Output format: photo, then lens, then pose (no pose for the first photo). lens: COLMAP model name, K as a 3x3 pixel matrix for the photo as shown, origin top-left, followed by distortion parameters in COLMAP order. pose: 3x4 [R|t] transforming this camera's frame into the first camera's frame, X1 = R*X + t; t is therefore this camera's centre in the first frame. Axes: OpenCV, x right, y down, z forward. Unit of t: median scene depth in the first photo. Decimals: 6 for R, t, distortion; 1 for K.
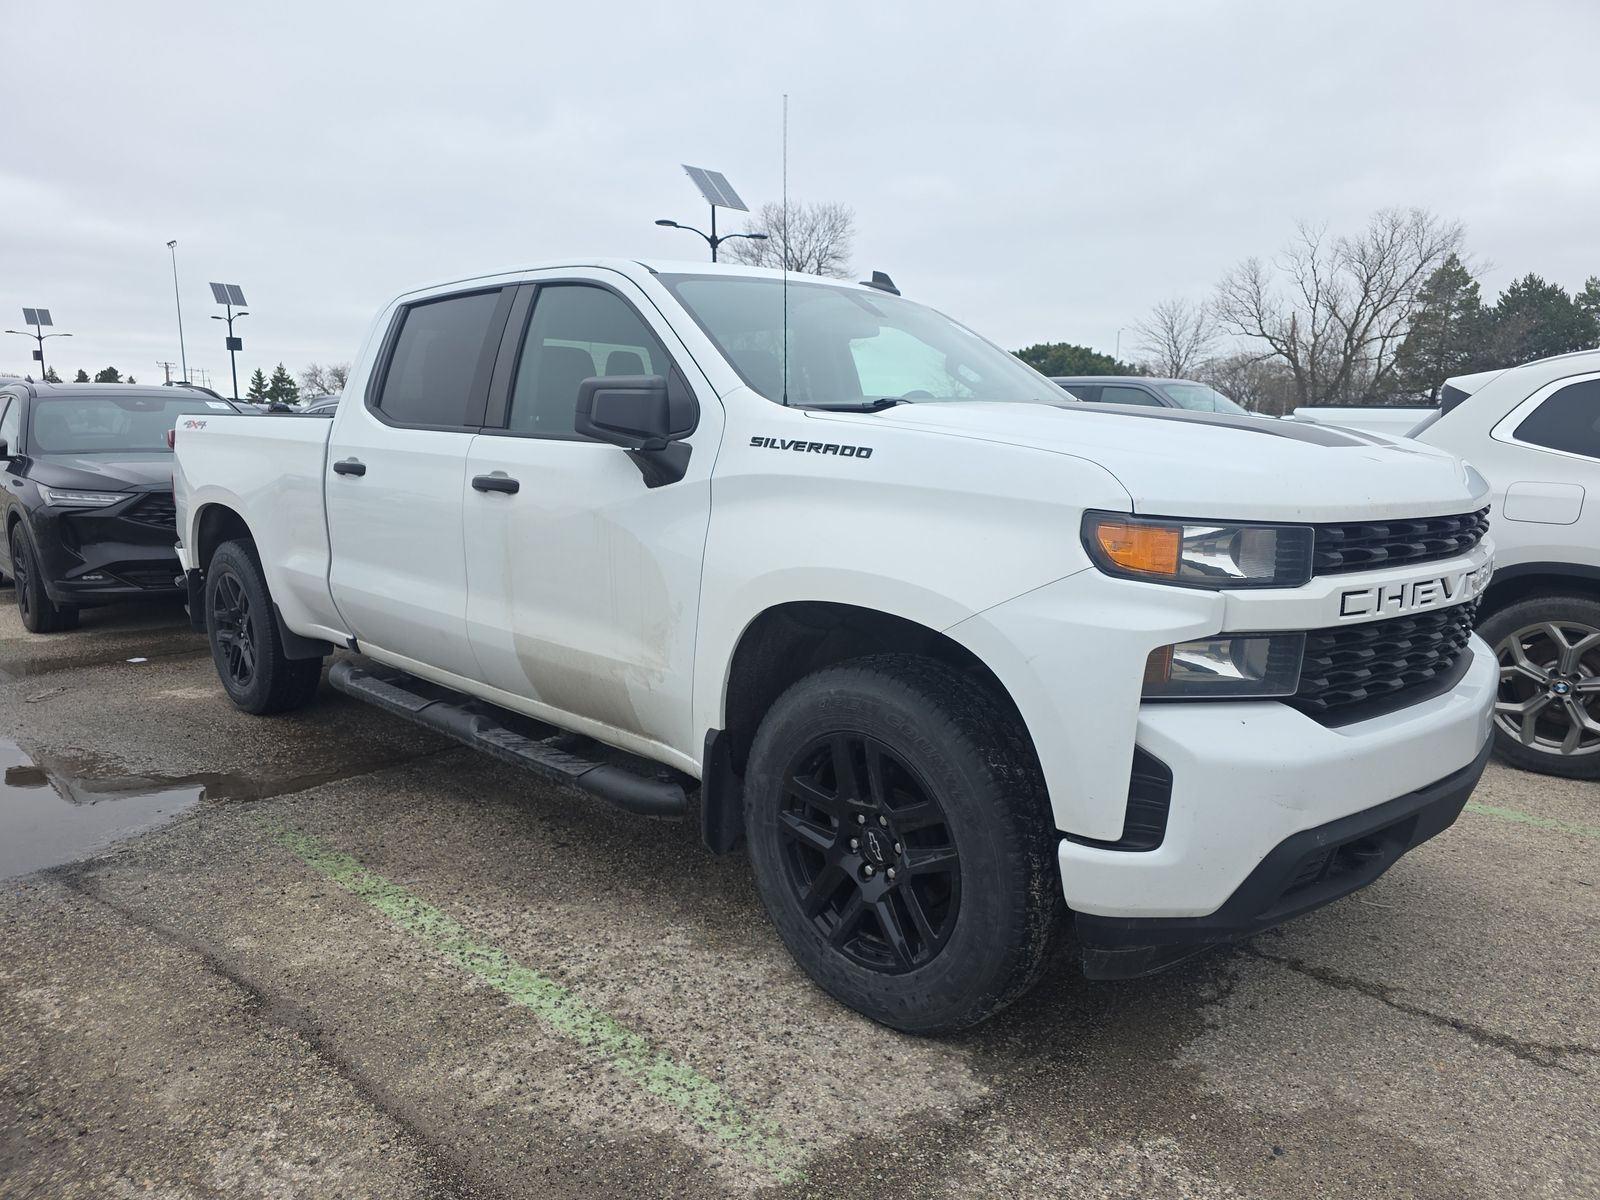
lens RADIAL K [[1095.8, 0, 803.8], [0, 1095.8, 633.8], [0, 0, 1]] dist [0.059558, -0.057796]
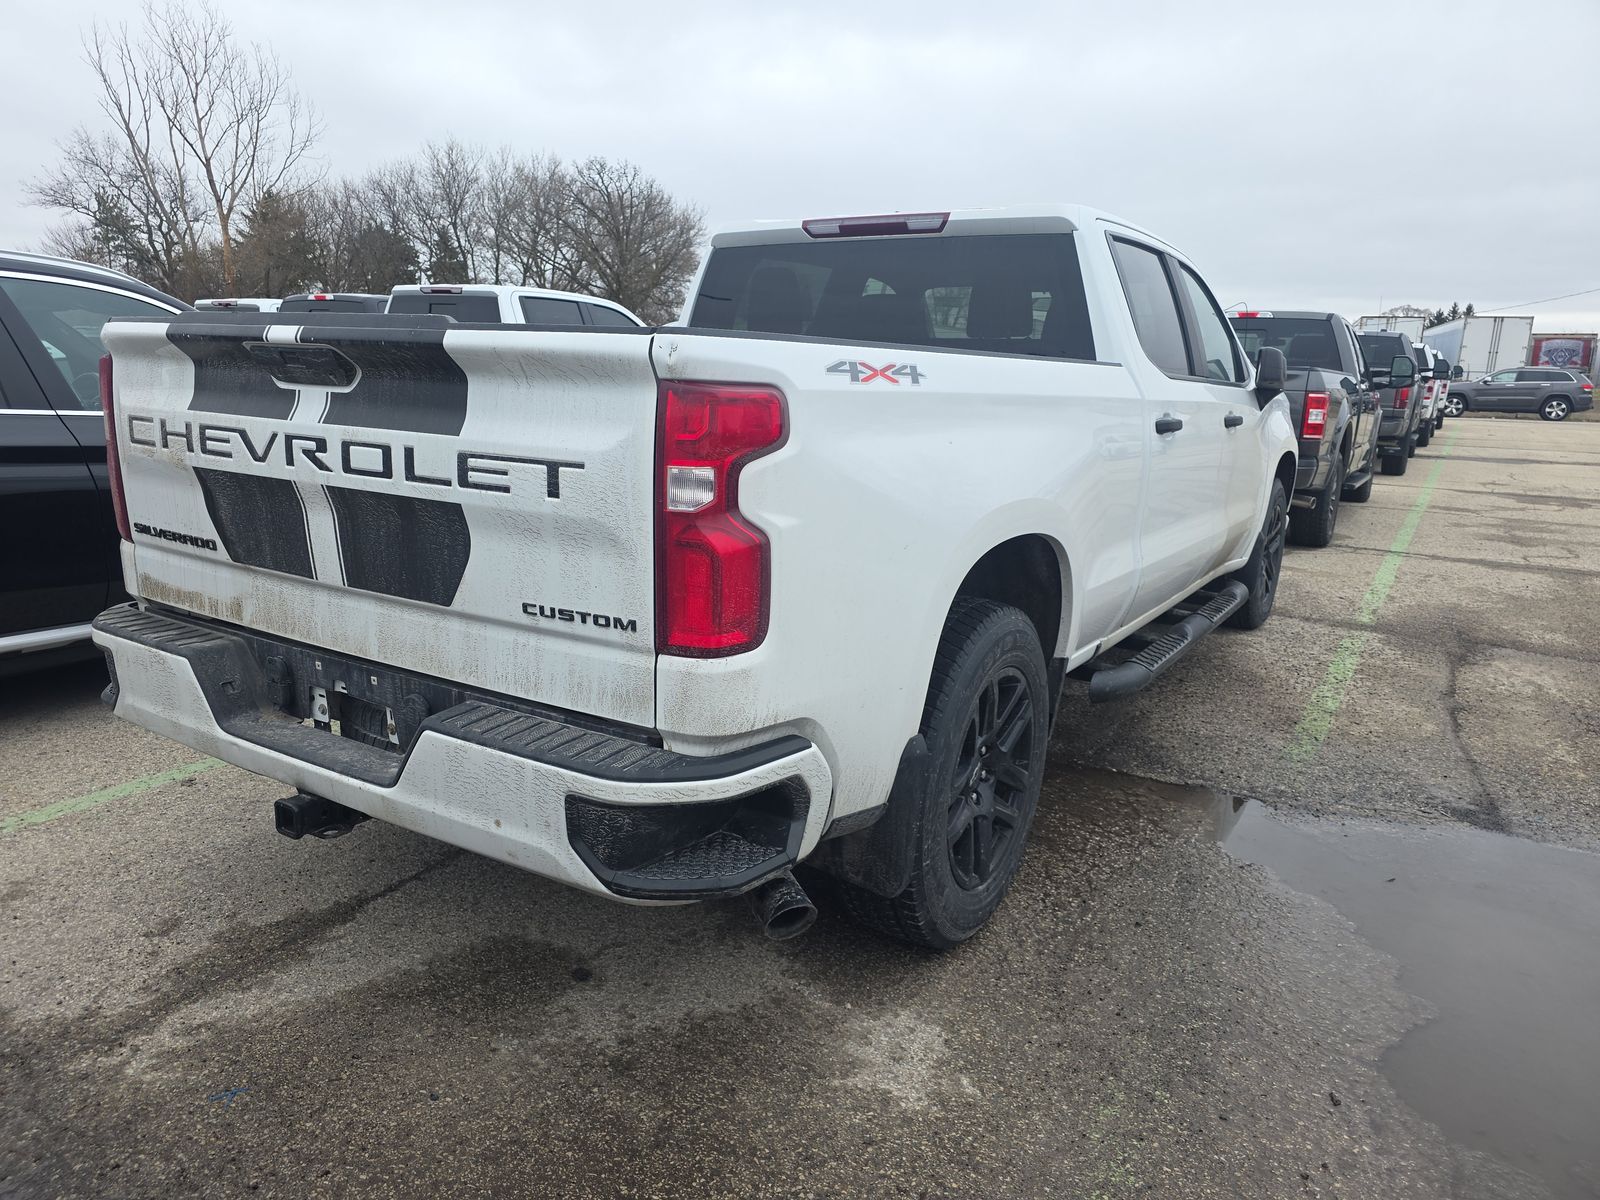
lens RADIAL K [[1092.2, 0, 770.3], [0, 1092.2, 601.4], [0, 0, 1]] dist [0.063142, -0.063369]
pose [[-0.214965, -0.215607, 0.952525, -1.514529], [0.154393, 0.955559, 0.251137, -0.357538], [-0.964341, 0.201049, -0.172123, 1.848603]]
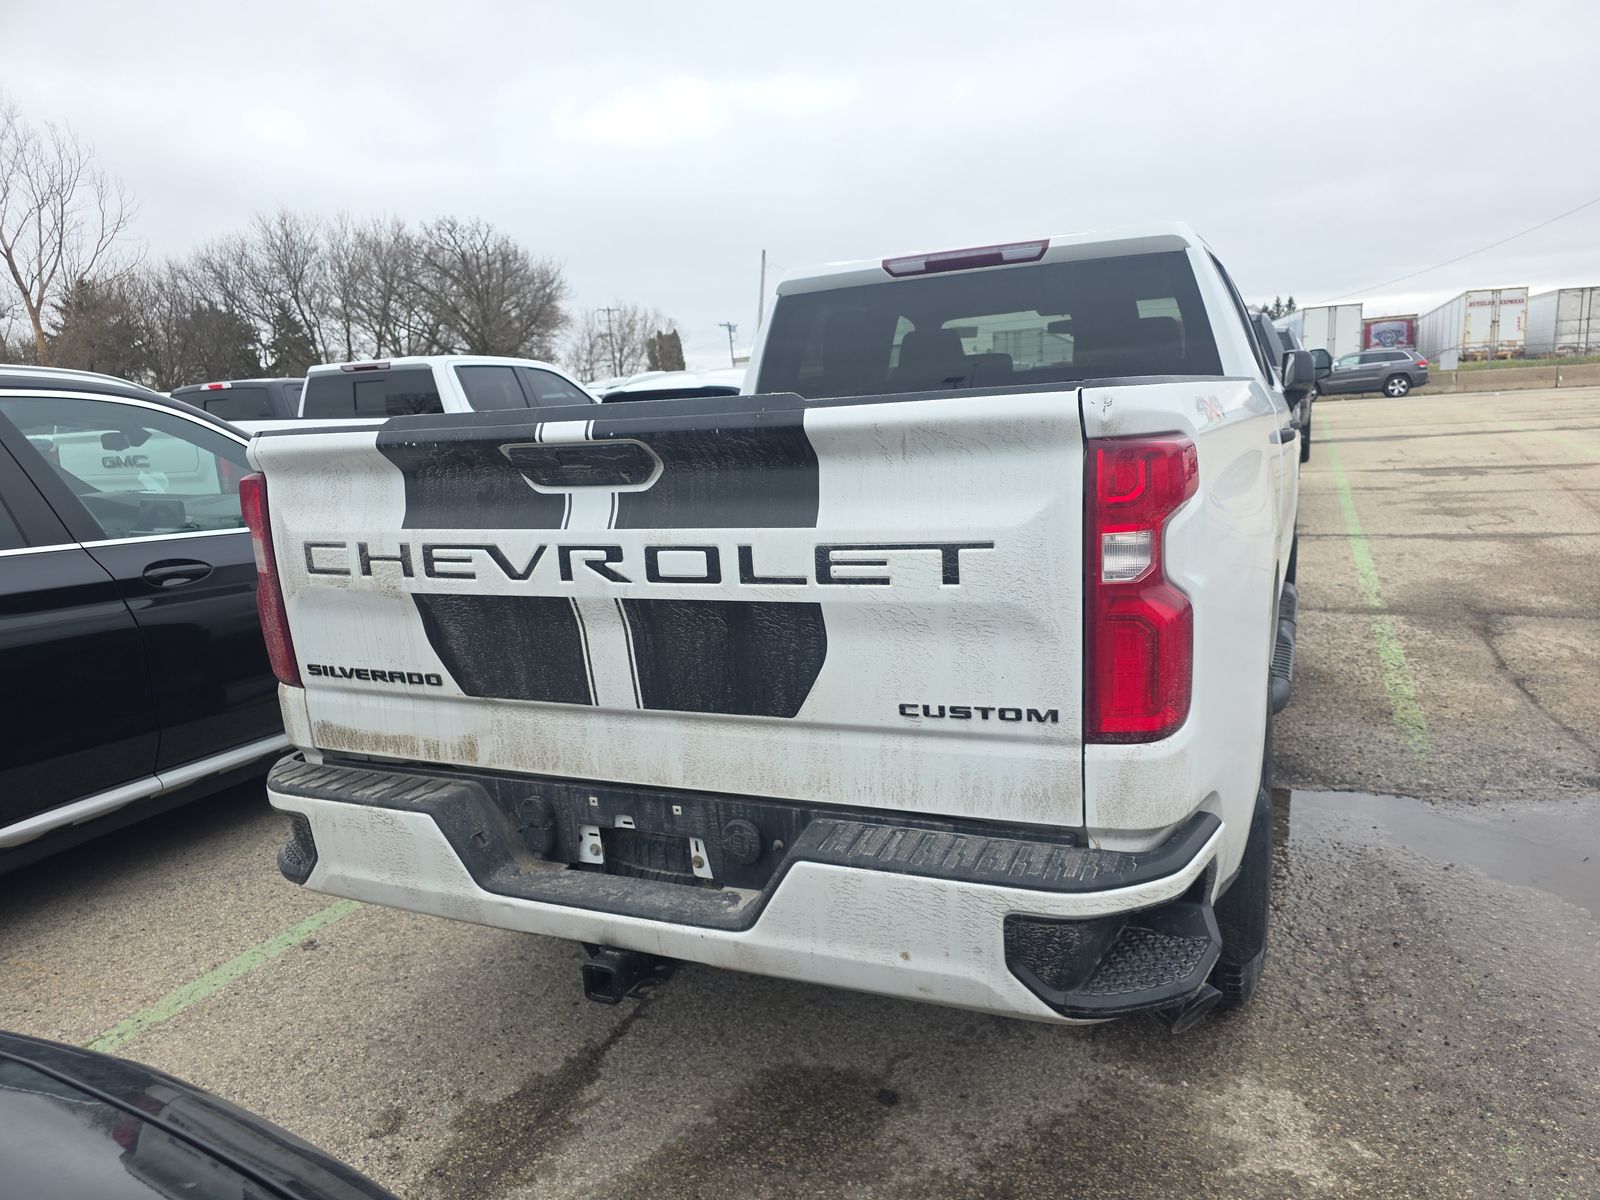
lens RADIAL K [[1095.8, 0, 803.8], [0, 1095.8, 633.8], [0, 0, 1]] dist [0.059558, -0.057796]
pose [[-0.359763, -0.173201, 0.916827, -1.384742], [0.235415, 0.933979, 0.268818, -0.412075], [-0.902857, 0.312546, -0.295237, 2.058587]]
